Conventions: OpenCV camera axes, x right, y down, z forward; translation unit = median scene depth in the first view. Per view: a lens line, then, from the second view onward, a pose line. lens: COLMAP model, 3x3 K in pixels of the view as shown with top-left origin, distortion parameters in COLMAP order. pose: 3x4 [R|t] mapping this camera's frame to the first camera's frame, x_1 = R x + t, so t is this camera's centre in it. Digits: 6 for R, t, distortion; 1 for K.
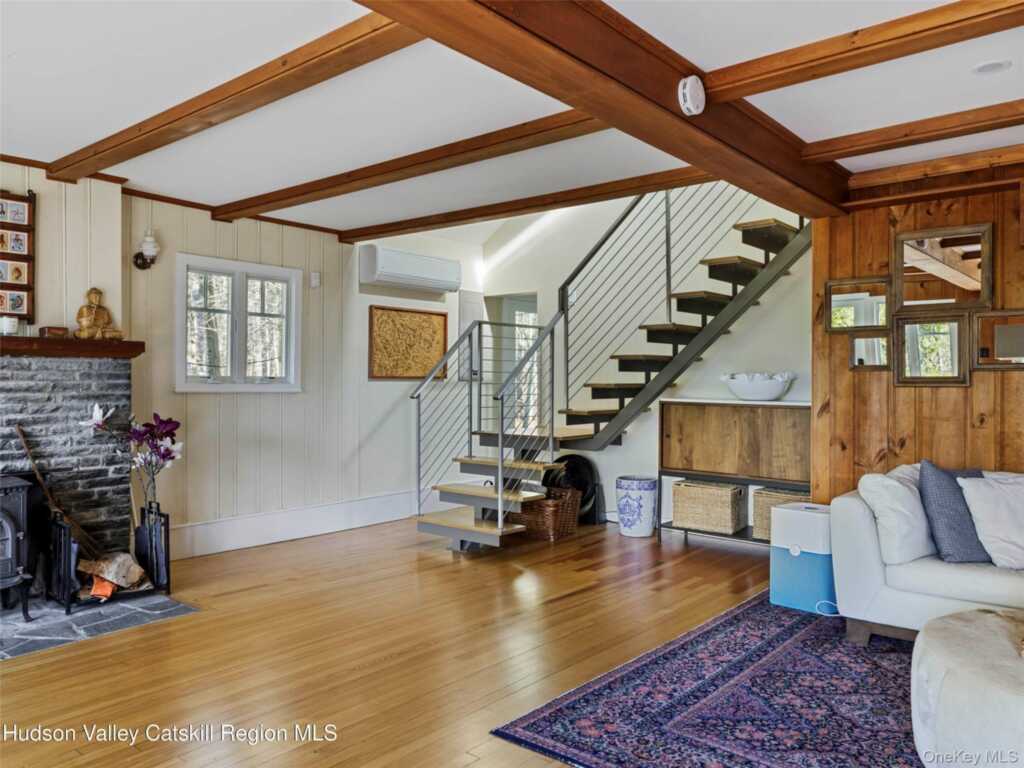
lens RADIAL K [[742.4, 0, 513.8], [0, 742.4, 378.8], [0, 0, 1]] dist [-0.003734, 0.001508]
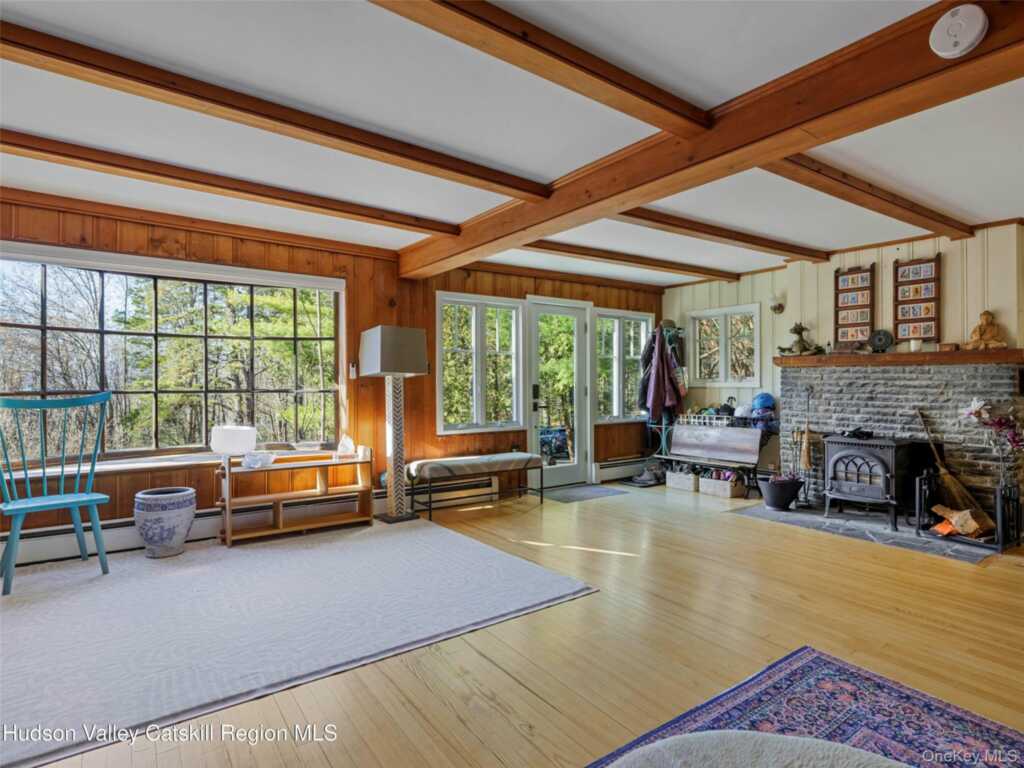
lens RADIAL K [[551.2, 0, 510.7], [0, 551.2, 378.7], [0, 0, 1]] dist [0.001866, -0.000774]
pose [[-0.251792, -0.005555, -0.967765, 0.640909], [0.002013, 0.999978, -0.006264, 0.003615], [0.967779, -0.003525, -0.251776, 0.449632]]
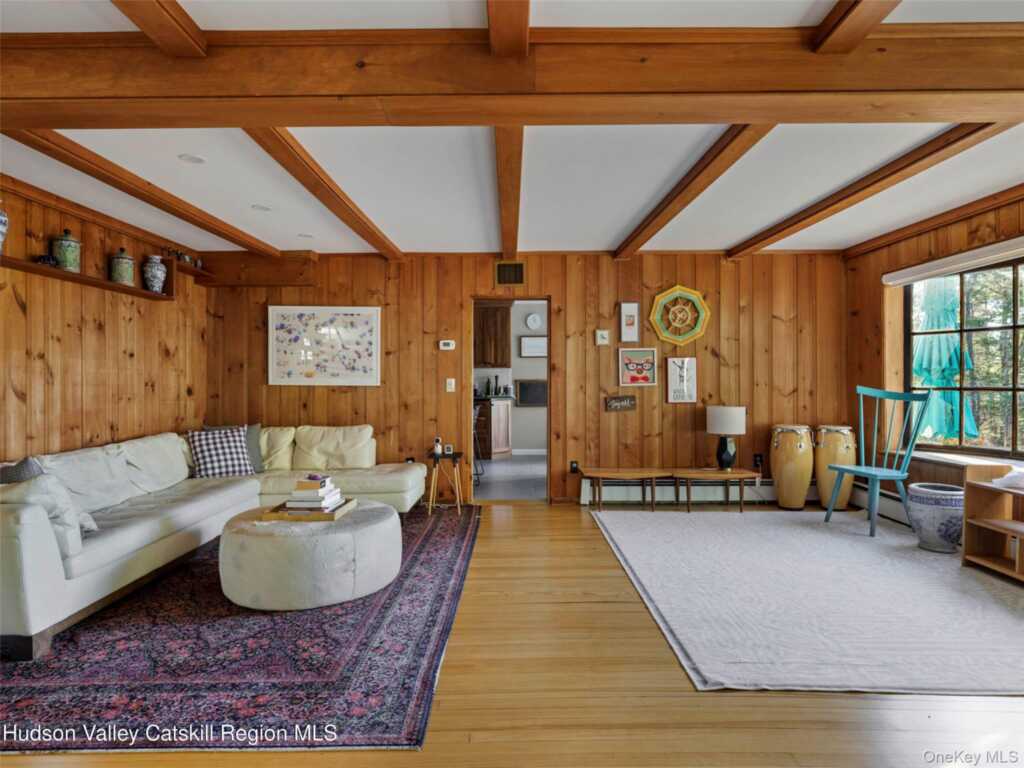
lens RADIAL K [[584.9, 0, 512.0], [0, 584.9, 384.0], [0, 0, 1]] dist [-0.001267, -0.000467]
pose [[-0.642447, -0.000867, 0.766330, -0.411349], [0.001871, 0.999995, 0.002700, 0.006756], [-0.766328, 0.003168, -0.642442, 0.844358]]
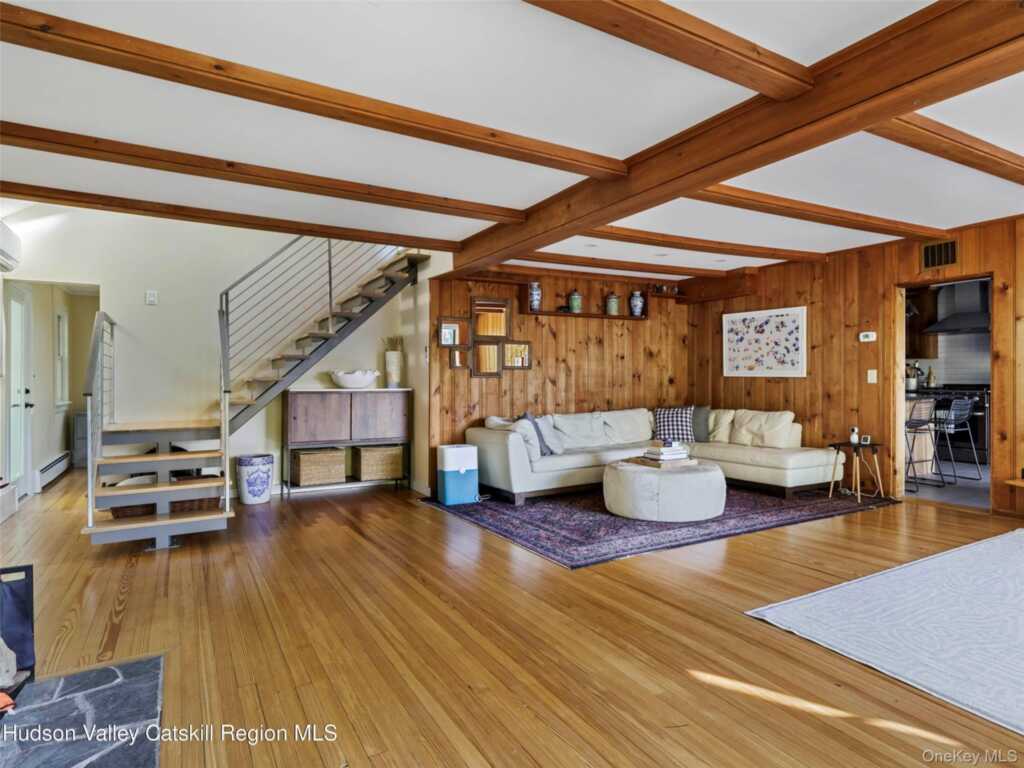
lens RADIAL K [[580.8, 0, 514.6], [0, 580.8, 377.3], [0, 0, 1]] dist [-0.003541, -0.000416]
pose [[0.341099, -0.003829, 0.940020, -0.842271], [0.005523, 0.999983, 0.002069, 0.007502], [-0.940011, 0.004487, 0.341114, 0.395468]]
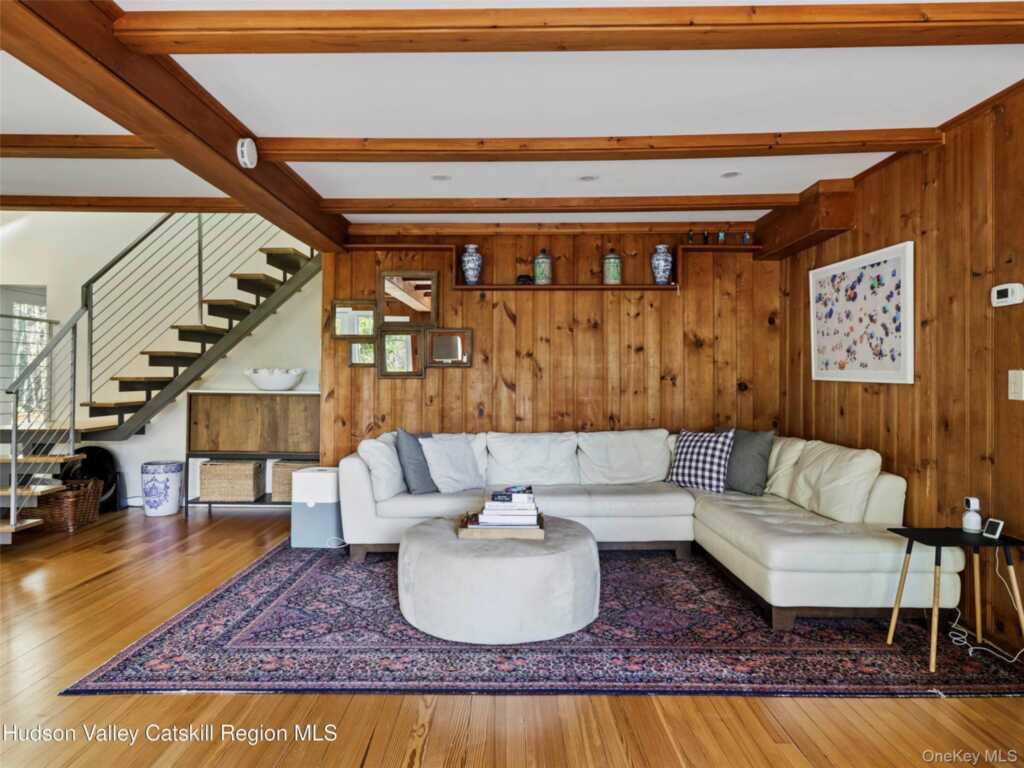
lens RADIAL K [[641.4, 0, 515.1], [0, 641.4, 365.5], [0, 0, 1]] dist [0.001610, -0.000470]
pose [[0.758690, 0.009559, 0.651382, -0.086822], [-0.000695, 0.999904, -0.013864, 0.002373], [-0.651451, 0.010066, 0.758624, -0.098674]]
